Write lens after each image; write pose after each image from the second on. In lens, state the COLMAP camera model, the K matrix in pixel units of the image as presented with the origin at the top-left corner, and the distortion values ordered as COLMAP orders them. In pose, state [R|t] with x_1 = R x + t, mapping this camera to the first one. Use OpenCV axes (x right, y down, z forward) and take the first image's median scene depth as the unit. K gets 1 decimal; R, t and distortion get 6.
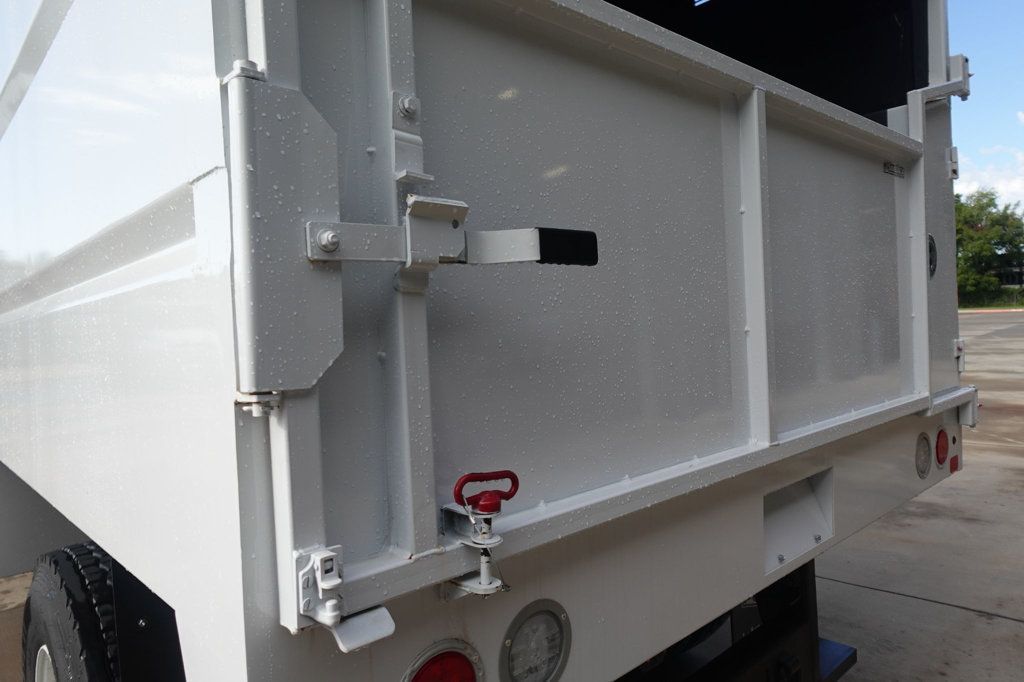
lens RADIAL K [[683.2, 0, 510.8], [0, 683.2, 340.0], [0, 0, 1]] dist [-0.005344, 0.001348]
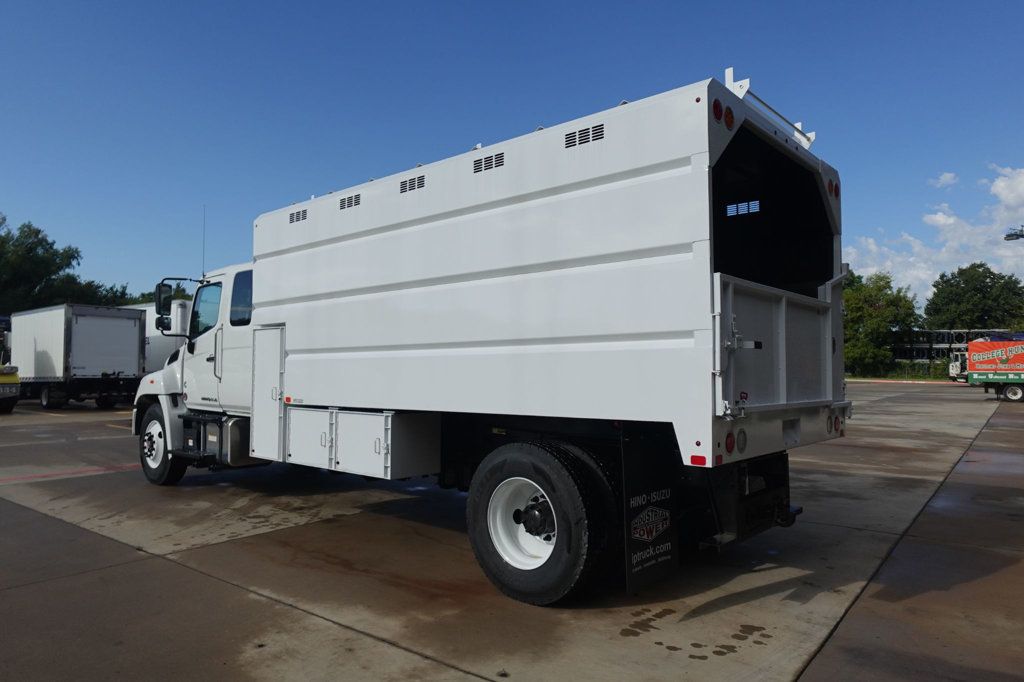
lens RADIAL K [[683.2, 0, 510.8], [0, 683.2, 340.0], [0, 0, 1]] dist [-0.005344, 0.001348]
pose [[0.992887, 0.054958, 0.105617, -2.103269], [-0.047052, 0.996001, -0.075950, 0.261415], [-0.109368, 0.070440, 0.991502, -3.454100]]
